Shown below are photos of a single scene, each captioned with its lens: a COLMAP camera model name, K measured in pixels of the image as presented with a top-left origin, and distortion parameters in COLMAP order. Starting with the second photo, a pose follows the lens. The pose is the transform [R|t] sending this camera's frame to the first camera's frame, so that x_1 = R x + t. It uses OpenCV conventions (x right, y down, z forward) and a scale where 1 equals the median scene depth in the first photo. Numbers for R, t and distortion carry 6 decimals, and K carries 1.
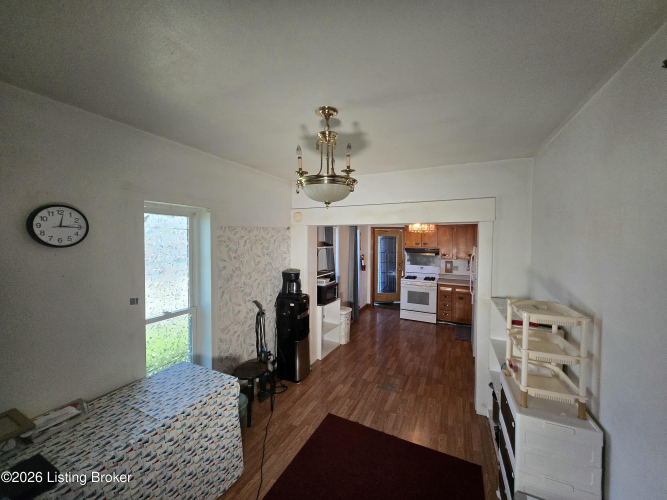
lens RADIAL K [[260.4, 0, 331.2], [0, 260.4, 247.5], [0, 0, 1]] dist [0.002283, -0.000156]
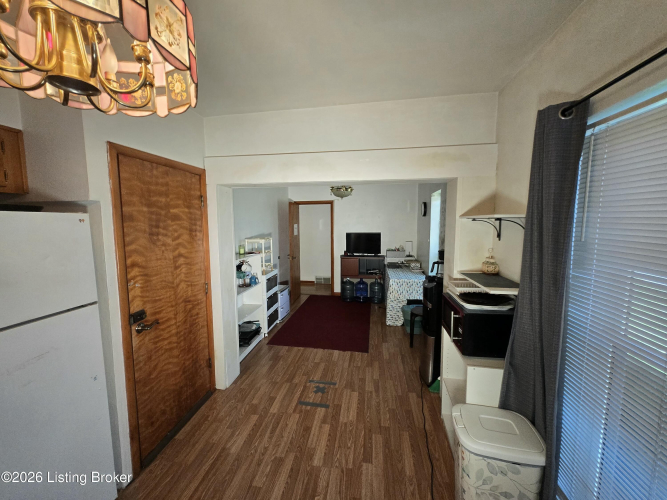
lens RADIAL K [[260.4, 0, 329.8], [0, 260.4, 250.2], [0, 0, 1]] dist [0.002283, -0.000156]
pose [[-0.959622, 0.031147, -0.279563, 0.426602], [-0.005494, 0.991586, 0.129337, 0.001749], [0.281239, 0.125650, -0.951376, 1.787878]]
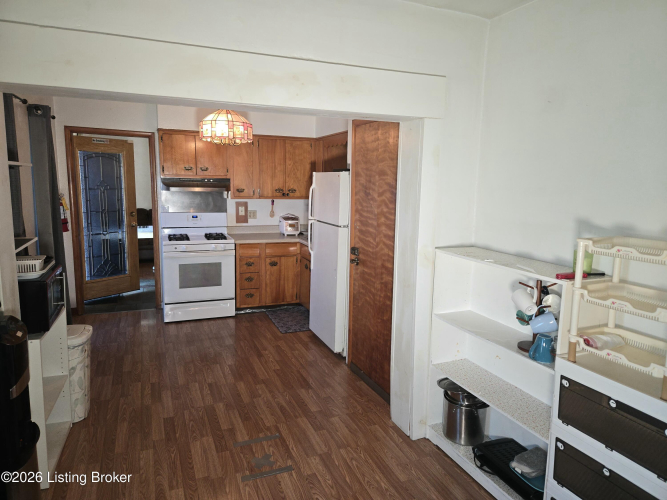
lens RADIAL K [[444.9, 0, 342.0], [0, 444.9, 242.0], [0, 0, 1]] dist [0.046294, -0.033699]
pose [[0.651568, -0.097340, 0.752319, -0.259079], [0.005980, 0.992361, 0.123219, 0.040380], [-0.758567, -0.075787, 0.647173, 0.419770]]
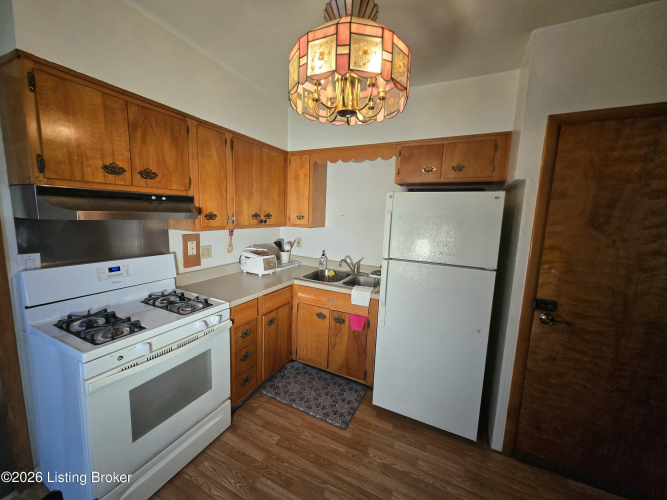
lens RADIAL K [[260.4, 0, 334.0], [0, 260.4, 246.5], [0, 0, 1]] dist [0.002283, -0.000156]
pose [[-0.004697, -0.131834, 0.991261, 0.186828], [-0.005686, 0.991259, 0.131807, 0.039692], [-0.999973, -0.005017, -0.005406, 1.574590]]
